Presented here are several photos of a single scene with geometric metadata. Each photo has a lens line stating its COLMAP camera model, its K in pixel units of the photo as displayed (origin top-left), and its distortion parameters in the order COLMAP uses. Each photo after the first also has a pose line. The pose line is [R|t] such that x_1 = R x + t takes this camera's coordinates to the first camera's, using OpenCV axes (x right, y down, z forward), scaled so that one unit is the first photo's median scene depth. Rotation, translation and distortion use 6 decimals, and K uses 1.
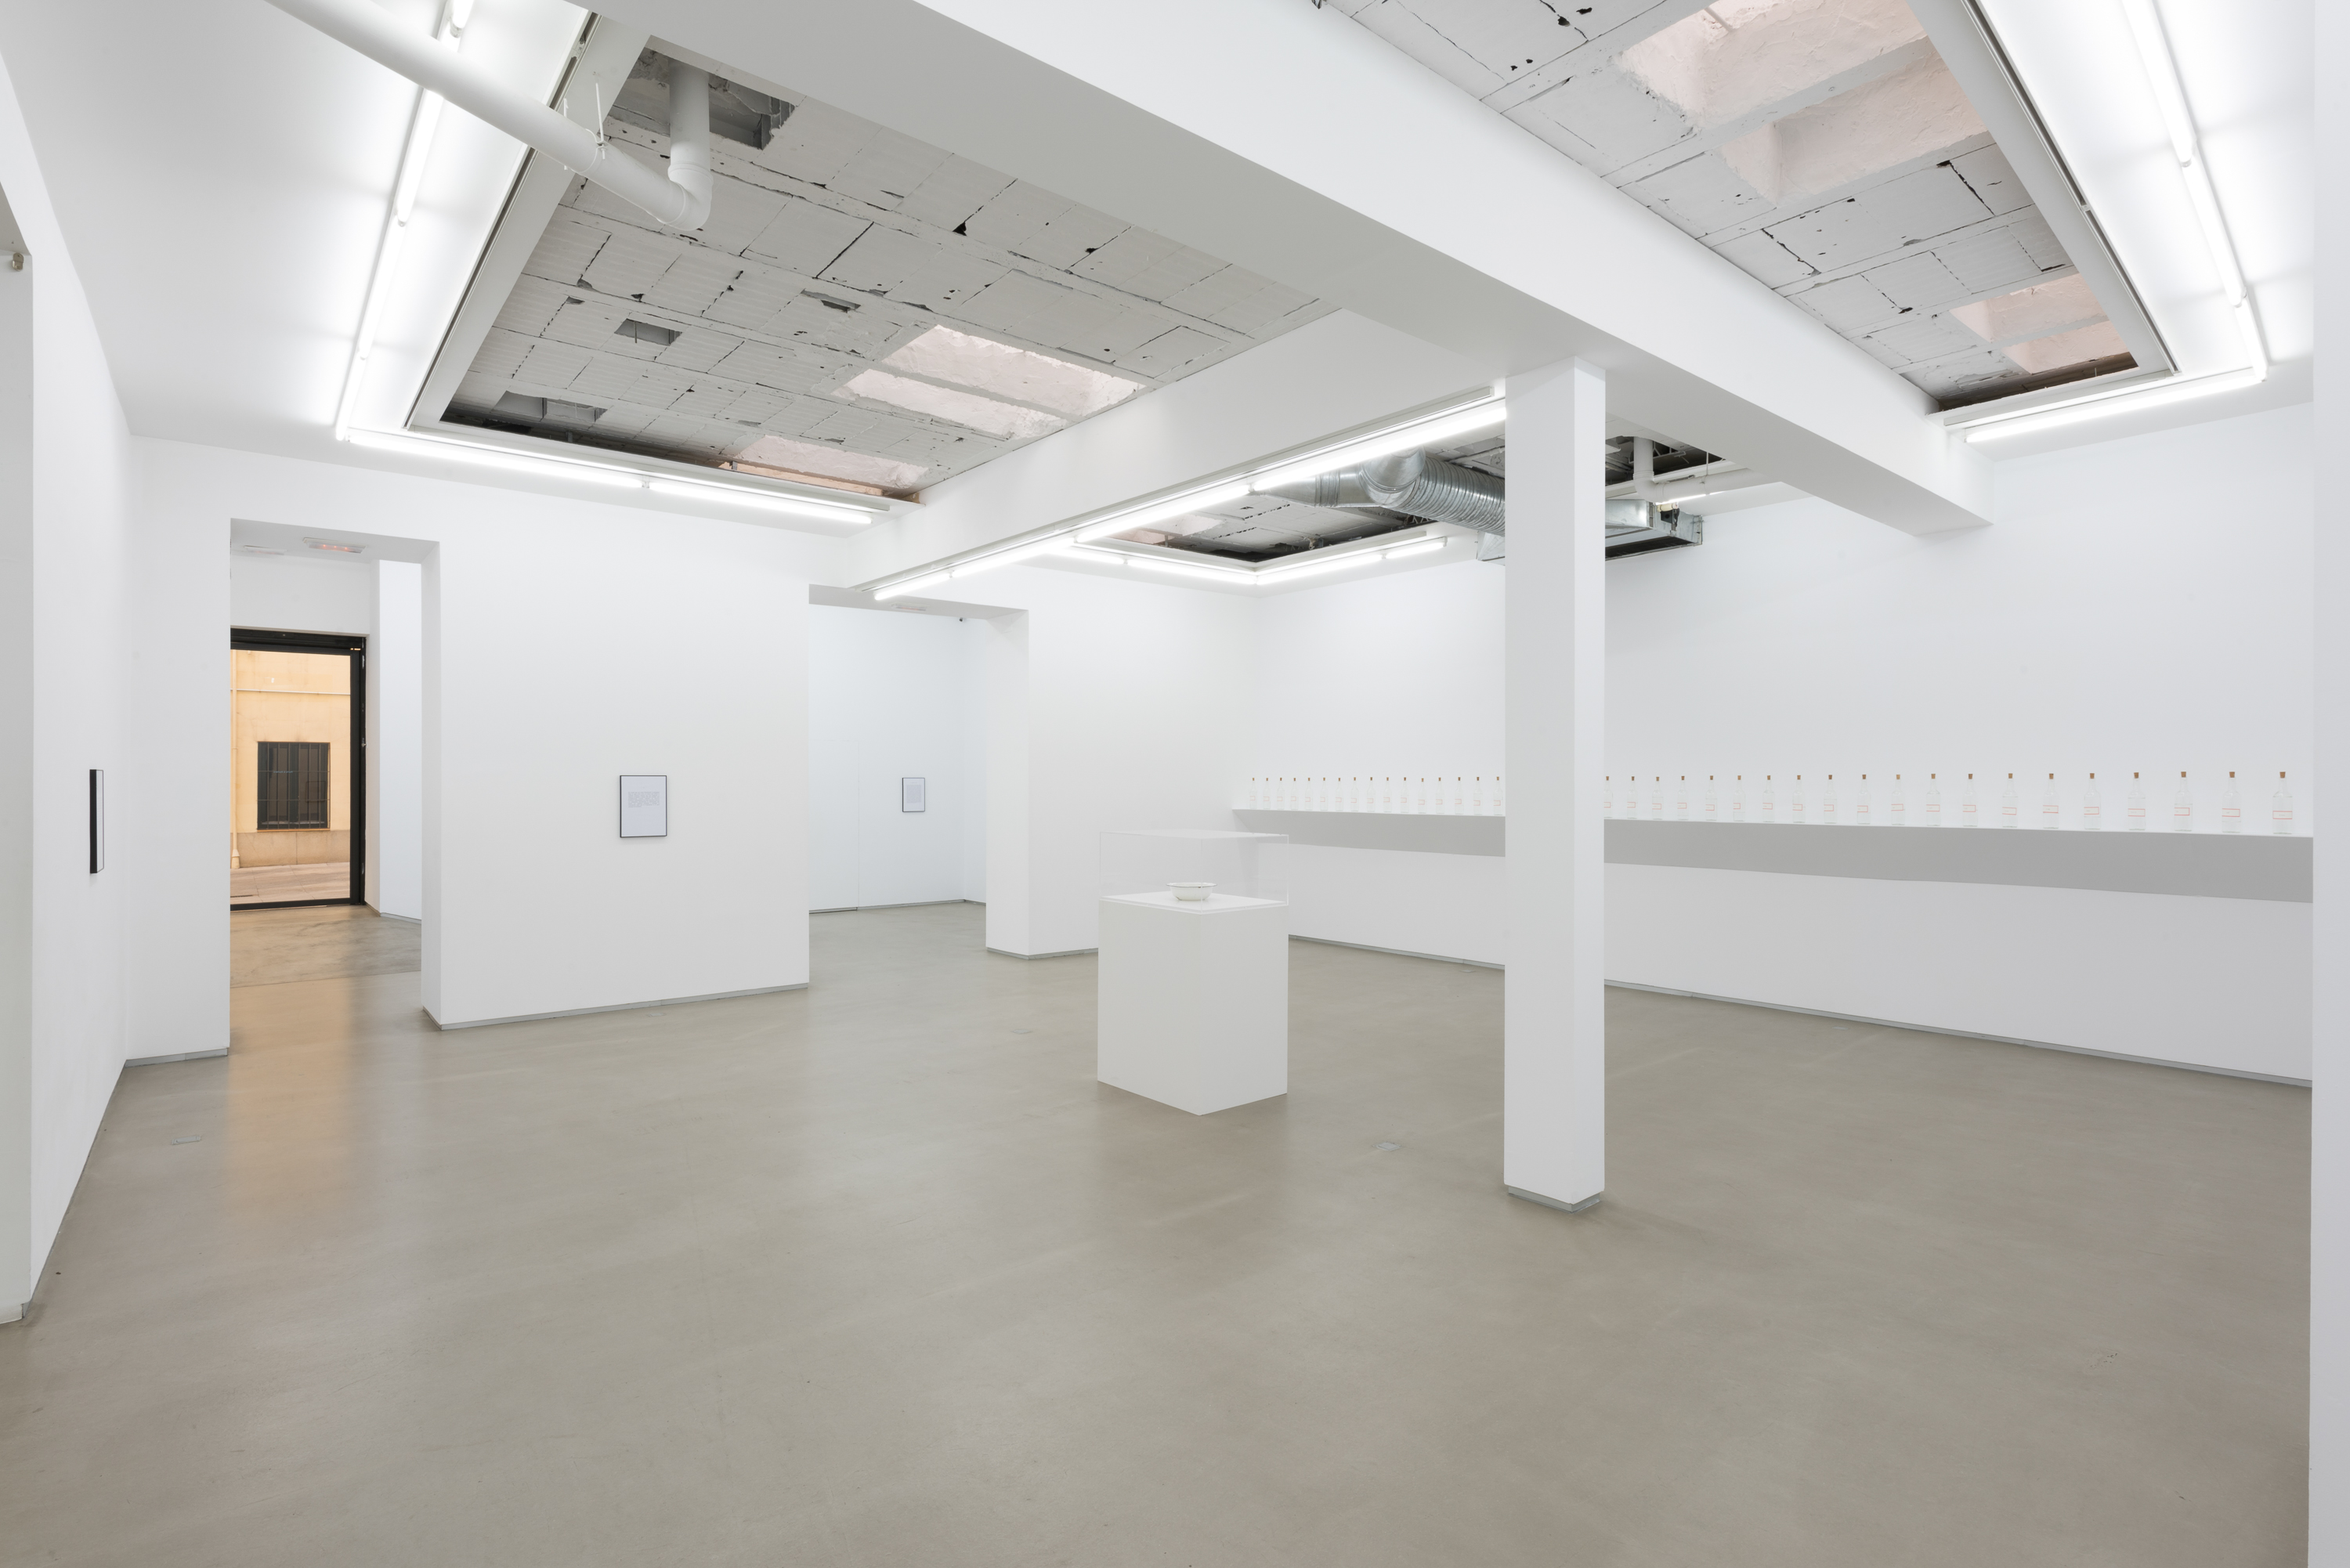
lens RADIAL K [[1100.7, 0, 1173.7], [0, 1100.7, 774.4], [0, 0, 1]] dist [-0.002427, -0.000310]
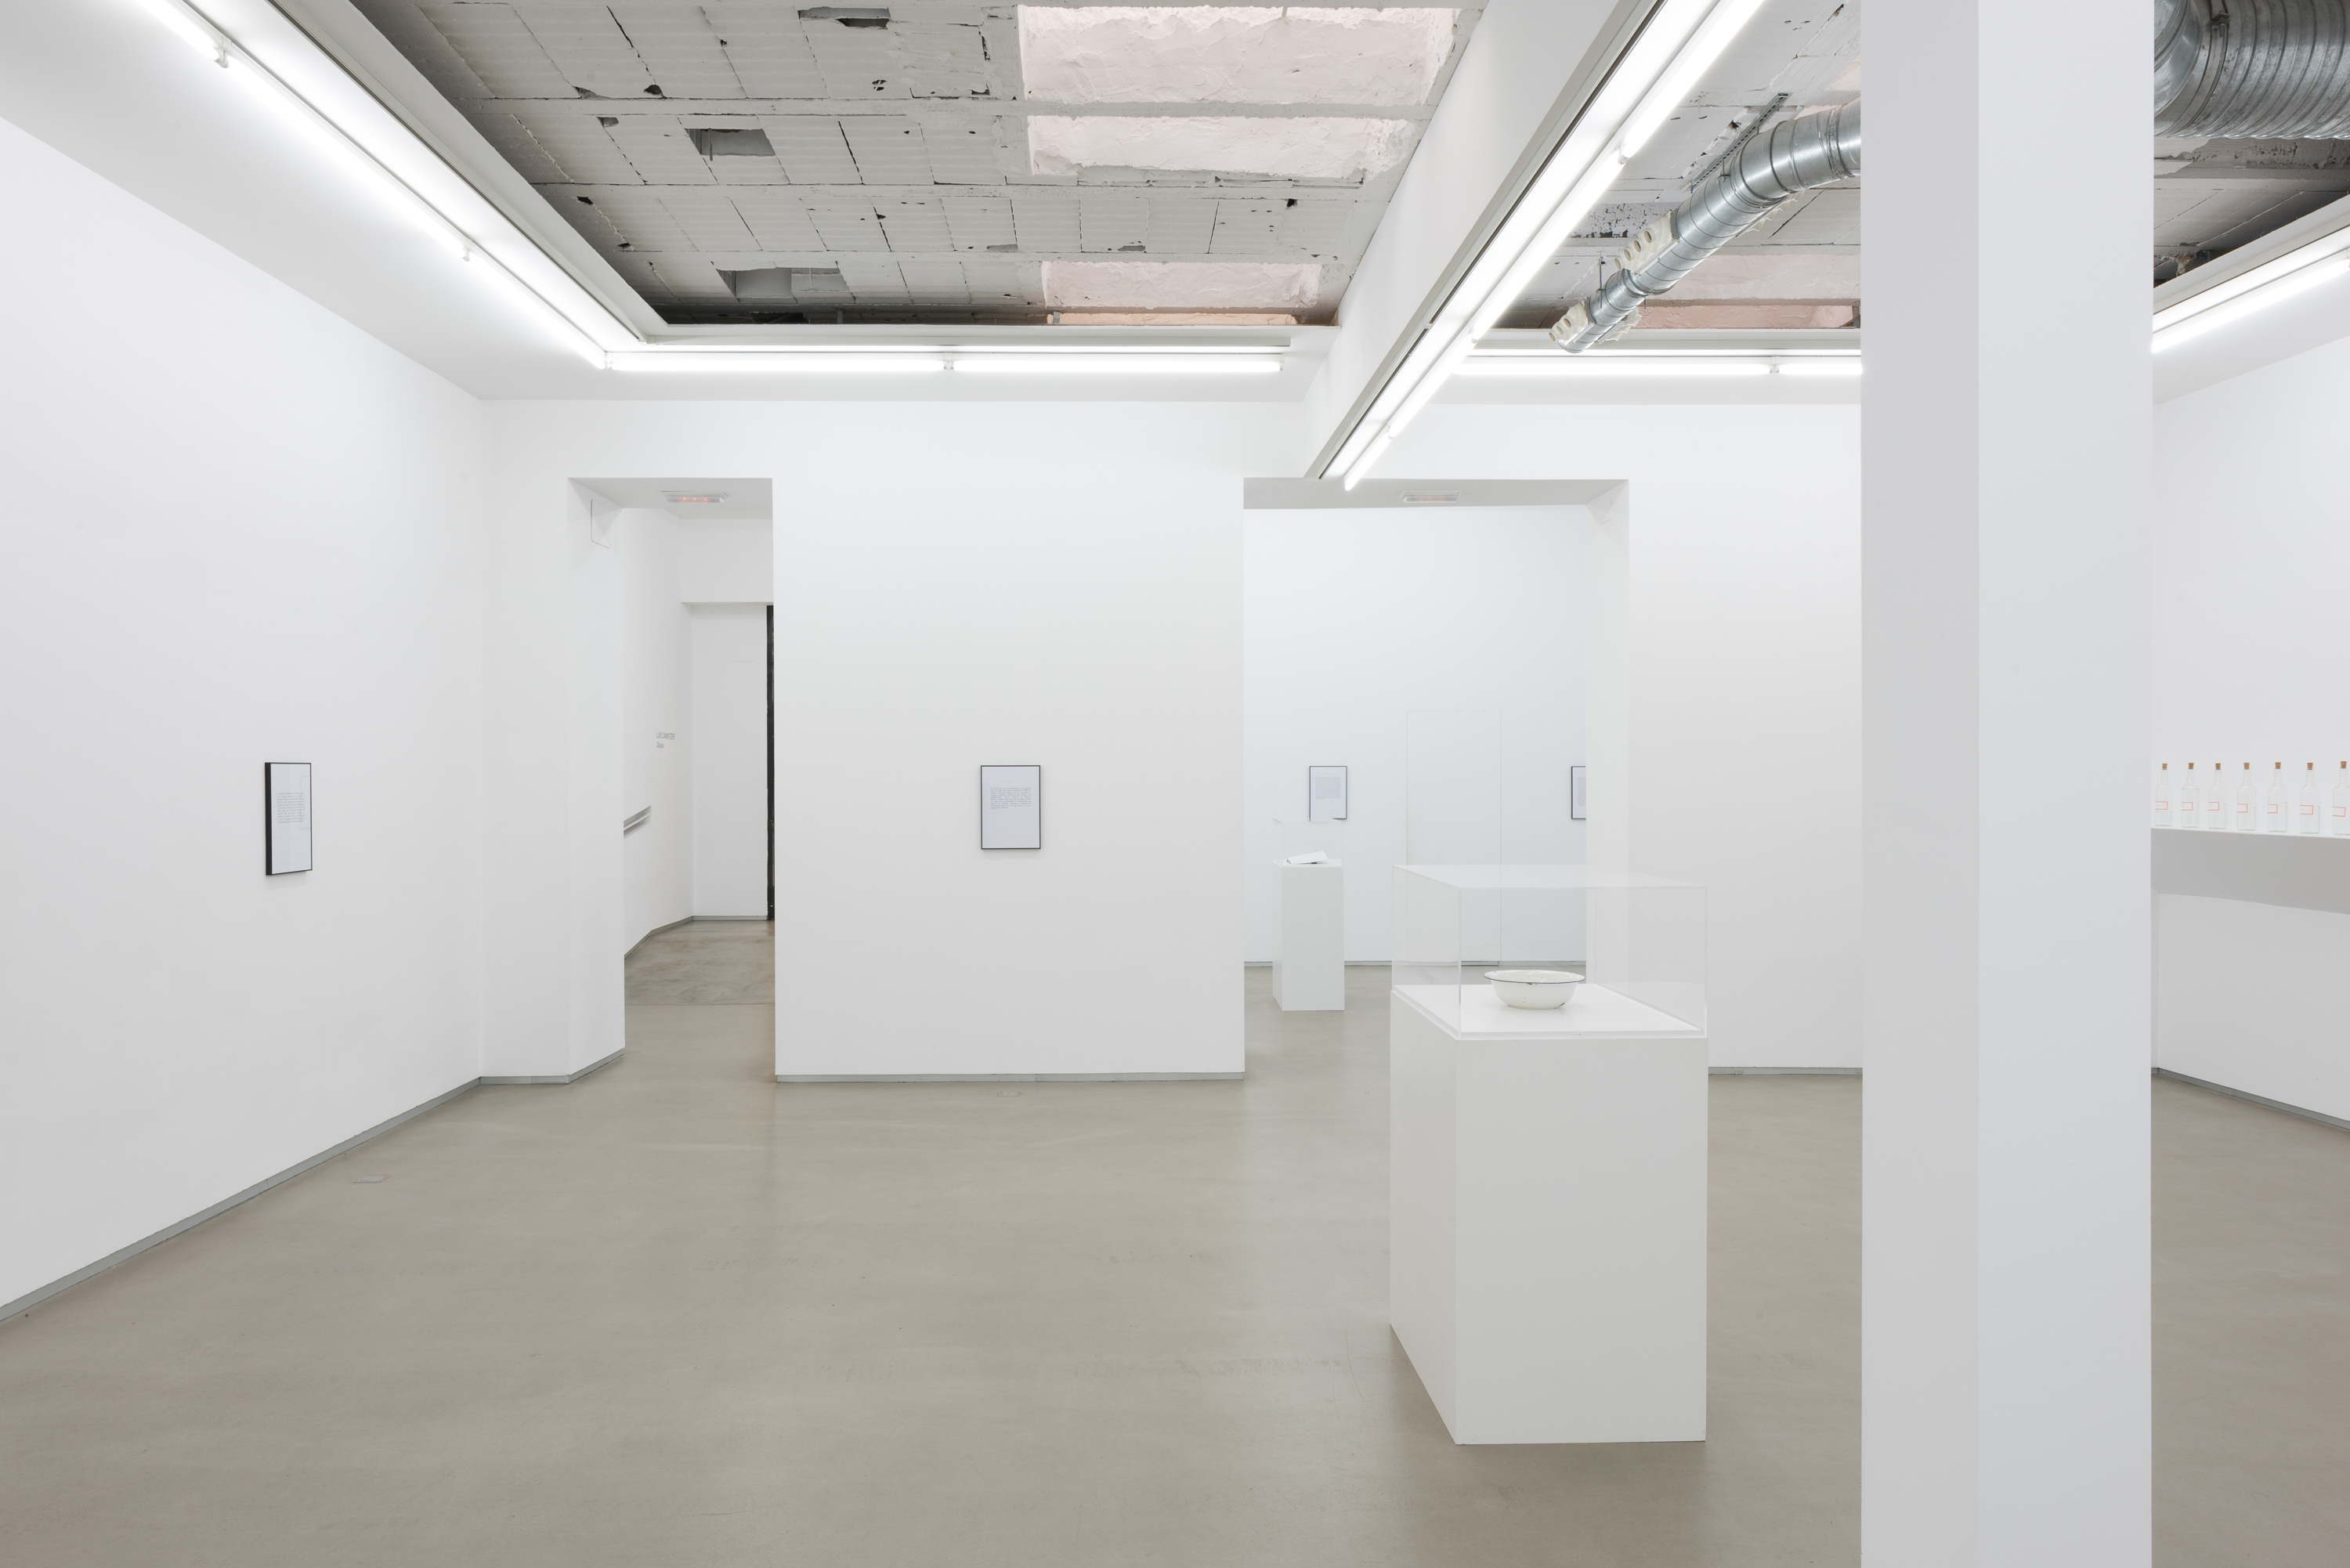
lens RADIAL K [[1556.3, 0, 1175.0], [0, 1556.3, 784.0], [0, 0, 1]] dist [0.005520, 0.000102]
pose [[0.784983, 0.001890, -0.619515, 0.270462], [0.006912, 0.999906, 0.011809, 0.001787], [0.619479, -0.013552, 0.784896, 0.278873]]
